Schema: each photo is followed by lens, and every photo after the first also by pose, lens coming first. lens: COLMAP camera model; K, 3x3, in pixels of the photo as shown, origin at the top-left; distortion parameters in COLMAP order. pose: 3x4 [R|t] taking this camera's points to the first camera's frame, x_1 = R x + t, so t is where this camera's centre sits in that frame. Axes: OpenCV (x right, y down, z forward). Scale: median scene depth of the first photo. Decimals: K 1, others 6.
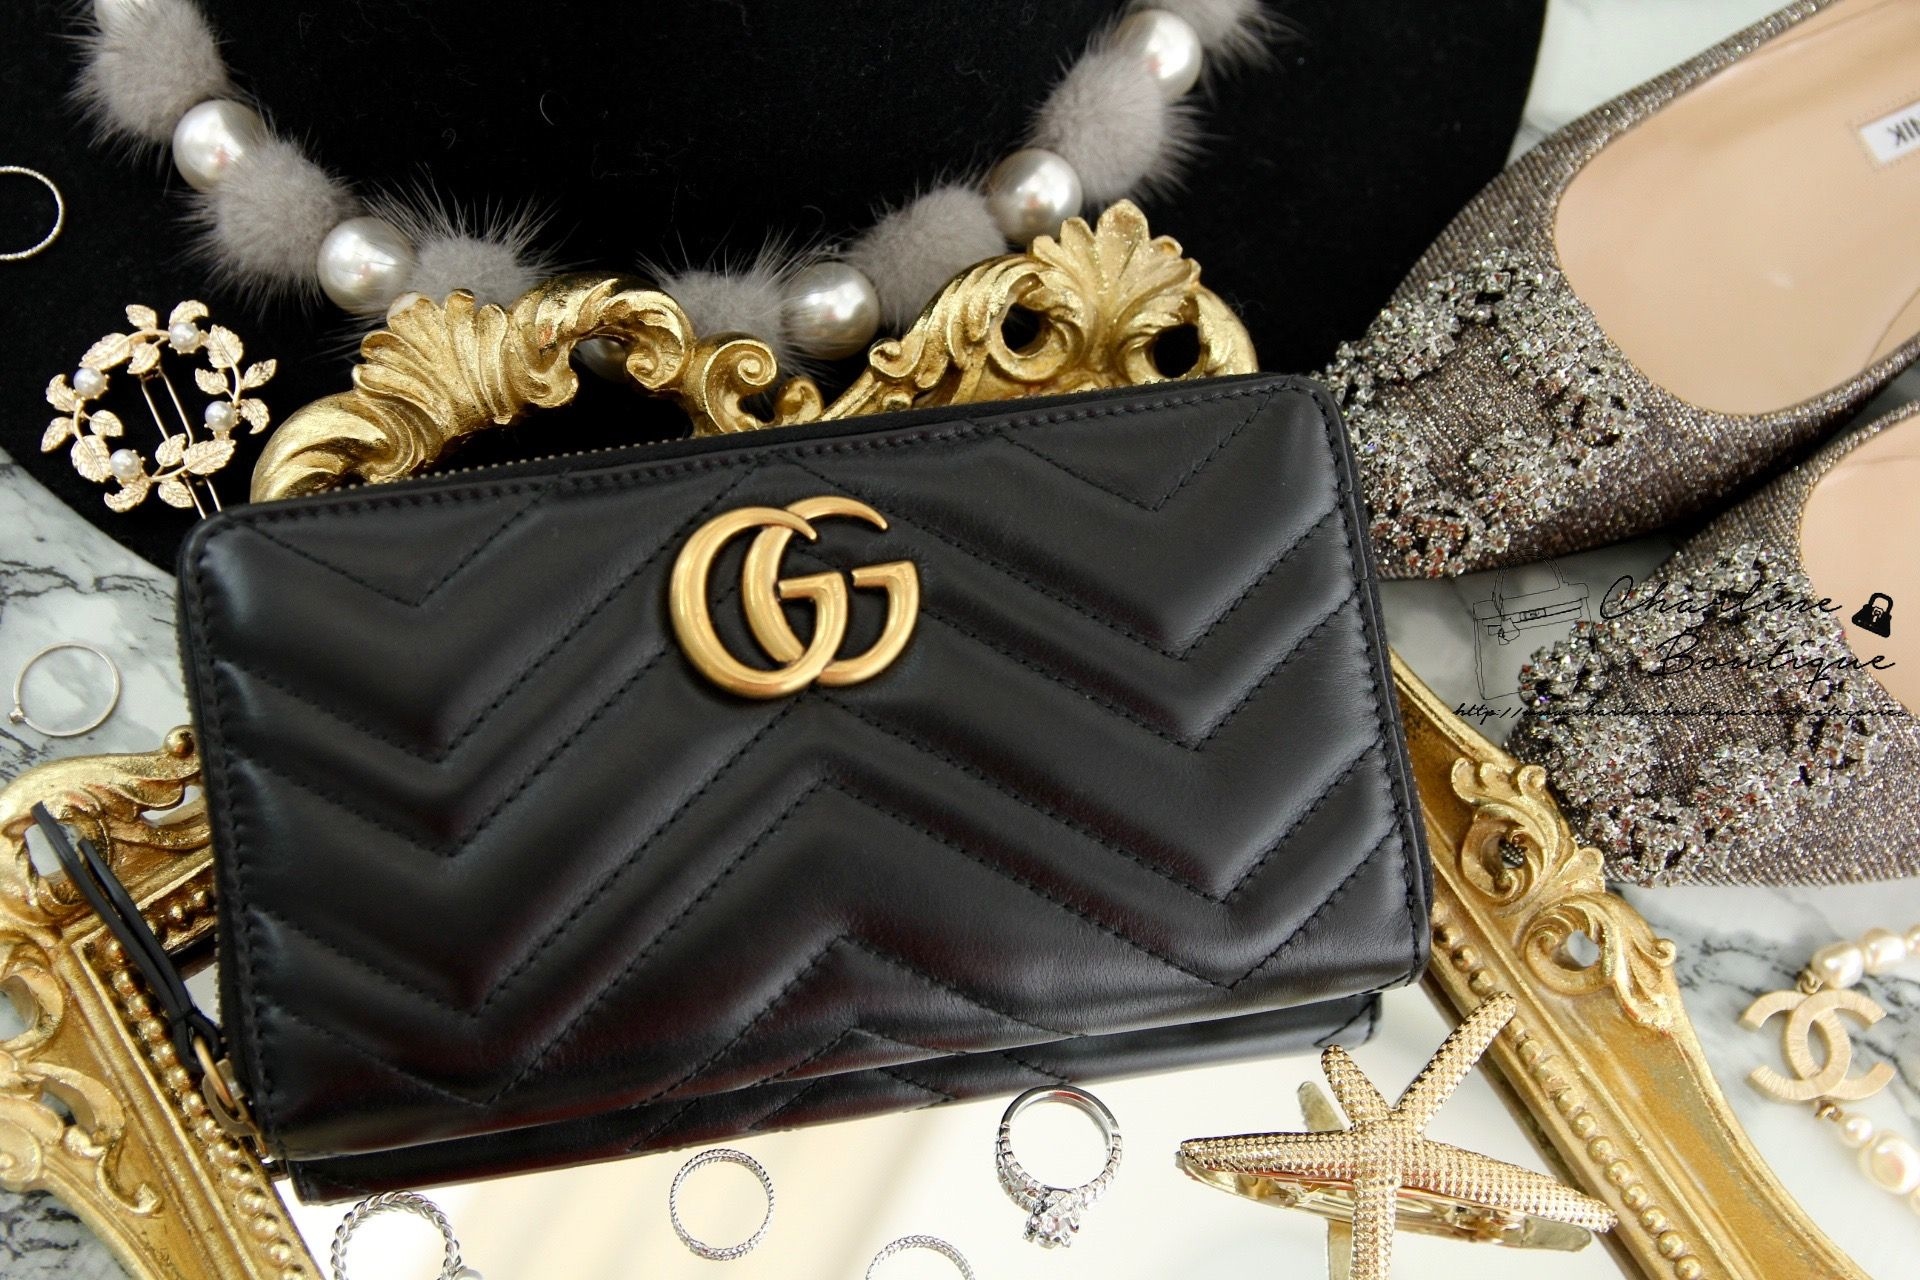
lens RADIAL K [[3263.7, 0, 953.2], [0, 3263.7, 653.1], [0, 0, 1]] dist [0.020194, 0.096837]
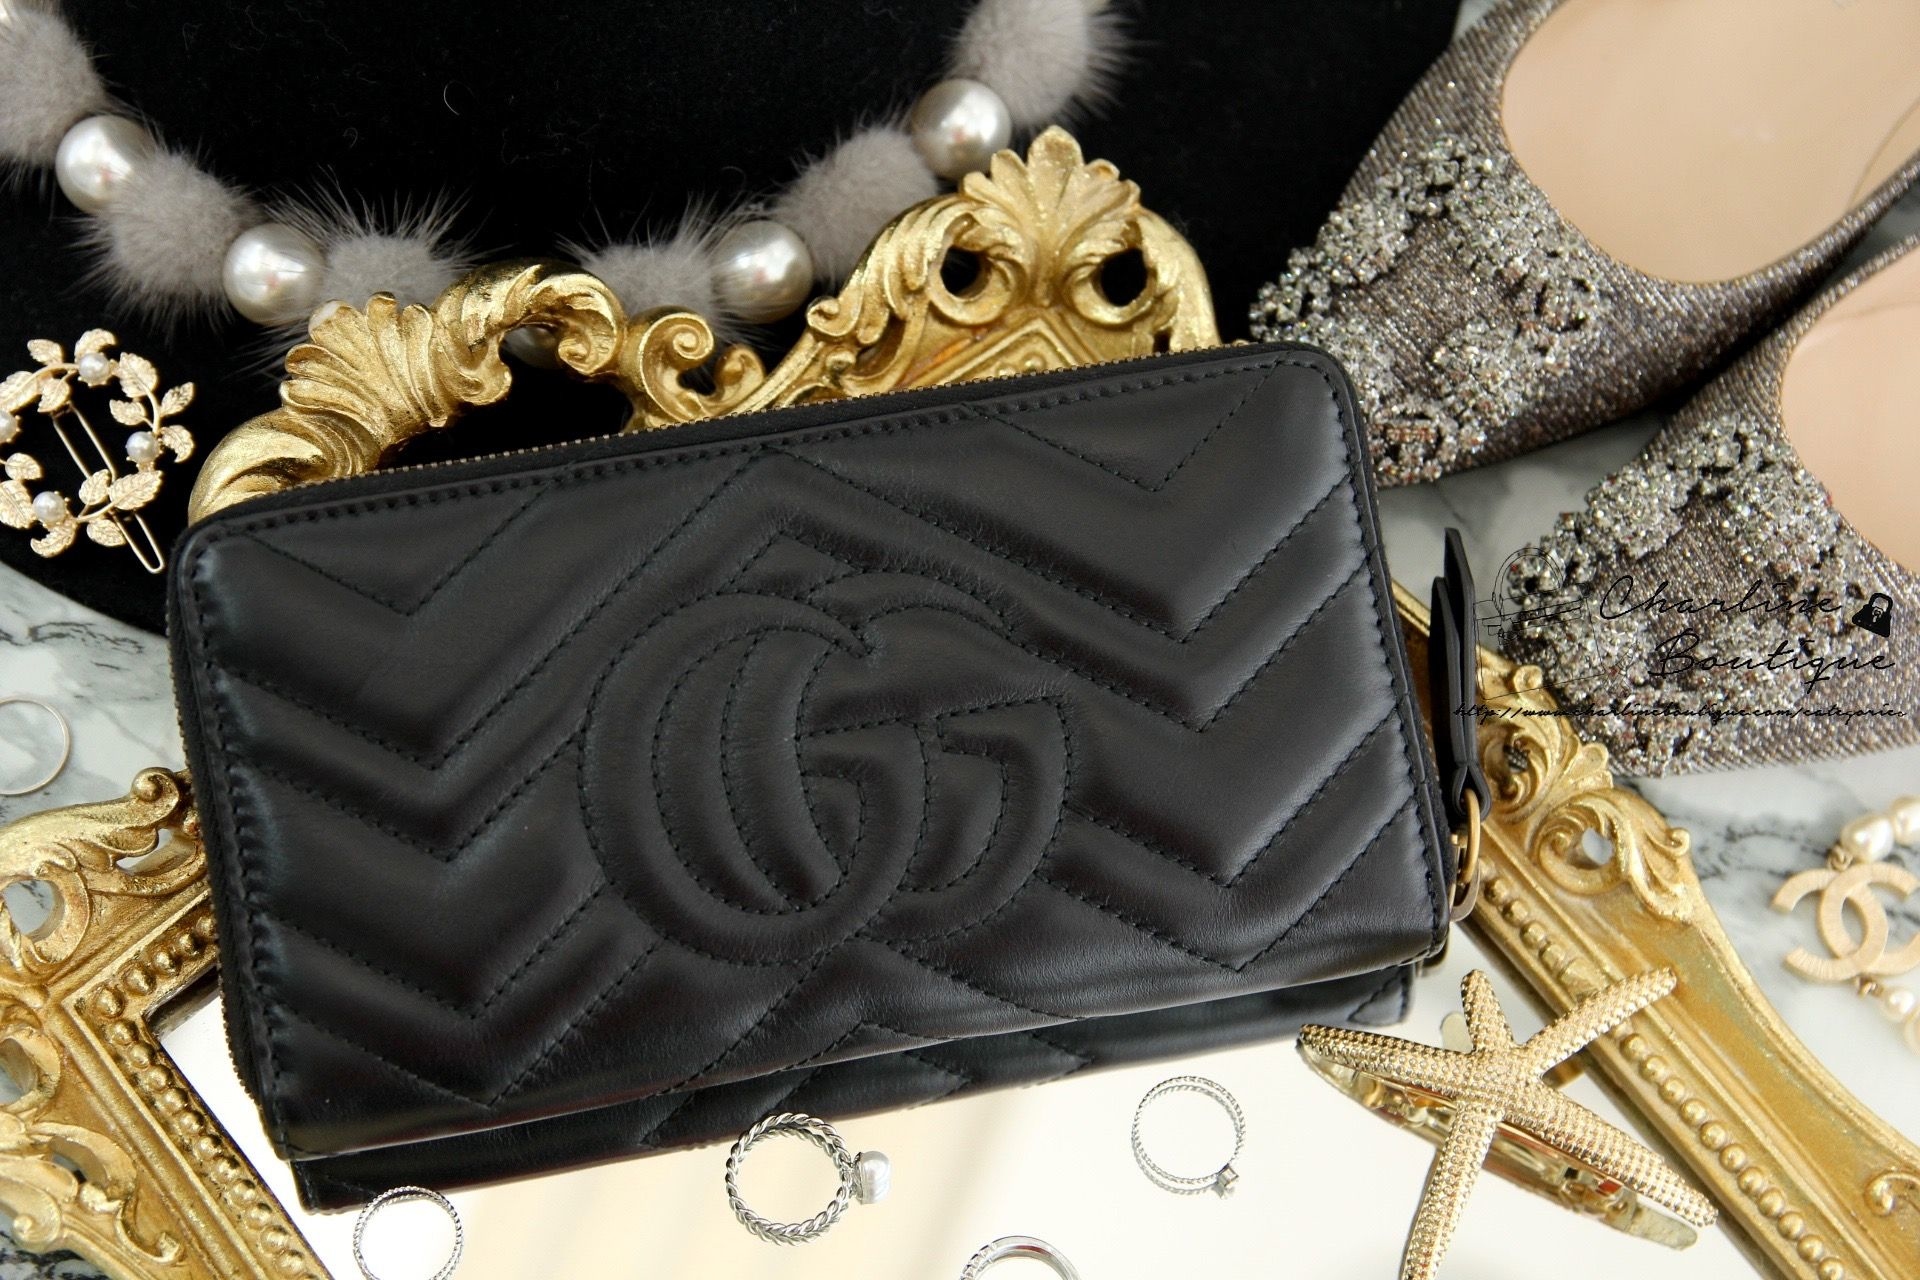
lens RADIAL K [[4264.1, 0, 960.0], [0, 4264.1, 640.0], [0, 0, 1]] dist [0.123100, 0.284328]
pose [[0.994566, -0.104015, 0.004378, 0.003836], [0.103986, 0.994557, 0.006538, 0.000714], [-0.005034, -0.006047, 0.999969, -0.267401]]
